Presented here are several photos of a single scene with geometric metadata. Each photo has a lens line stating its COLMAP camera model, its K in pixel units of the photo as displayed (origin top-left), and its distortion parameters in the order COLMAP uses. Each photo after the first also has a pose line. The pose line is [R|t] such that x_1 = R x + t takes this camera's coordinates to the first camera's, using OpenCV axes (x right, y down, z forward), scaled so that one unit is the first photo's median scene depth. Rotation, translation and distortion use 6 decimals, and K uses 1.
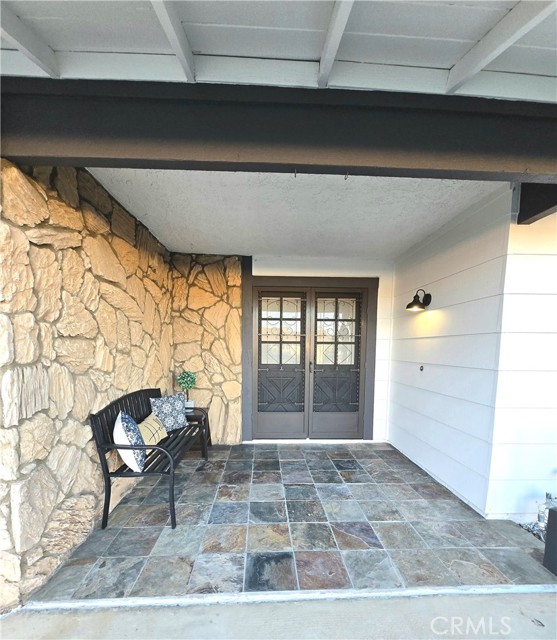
lens RADIAL K [[289.7, 0, 278.2], [0, 289.7, 370.6], [0, 0, 1]] dist [-0.000096, -0.000013]
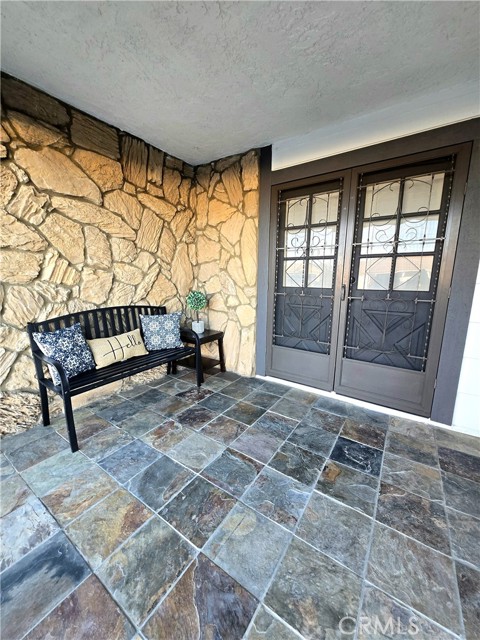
lens RADIAL K [[249.7, 0, 240.0], [0, 249.7, 320.0], [0, 0, 1]] dist [-0.000143, -0.000312]
pose [[0.793760, 0.102716, -0.599496, 0.289963], [-0.050745, 0.993385, 0.103014, 0.003739], [0.606111, -0.051347, 0.793721, 0.398785]]
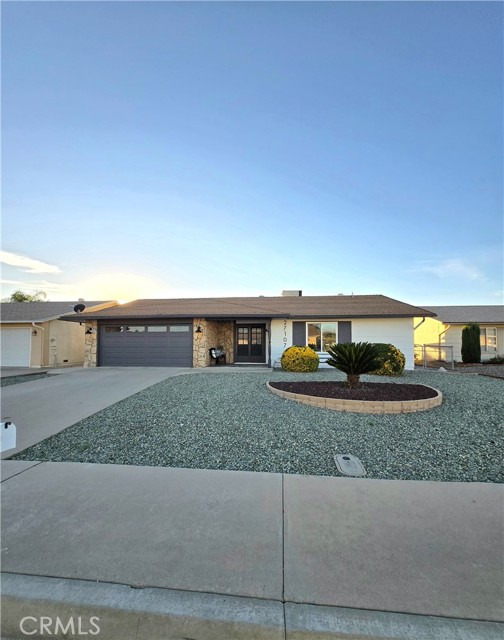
lens RADIAL K [[268.3, 0, 252.2], [0, 268.3, 333.0], [0, 0, 1]] dist [-0.000208, -0.000253]
pose [[0.989028, -0.013763, -0.147087, 0.746399], [-0.005096, 0.991880, -0.127077, 0.323138], [0.147642, 0.126432, 0.980927, -2.918695]]
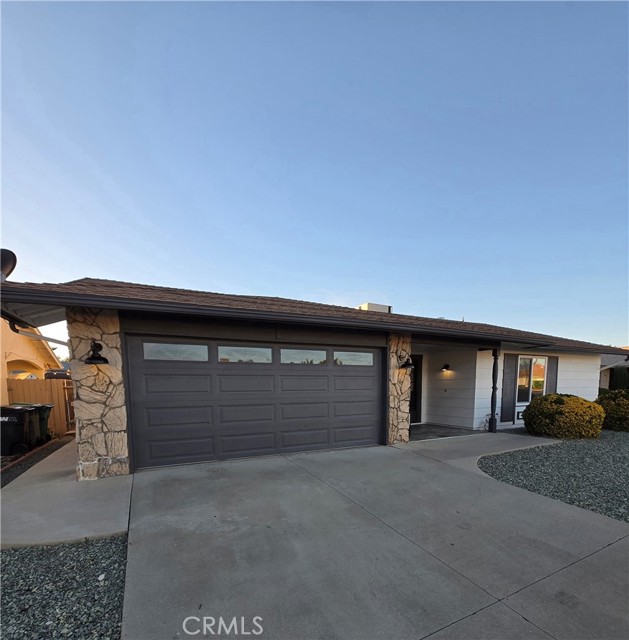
lens RADIAL K [[332.3, 0, 315.2], [0, 332.3, 418.0], [0, 0, 1]] dist [0.014558, -0.000022]
pose [[0.909704, -0.053158, 0.411840, -1.704924], [0.047515, 0.998584, 0.023937, 0.104217], [-0.412530, -0.002207, 0.910942, -1.213717]]
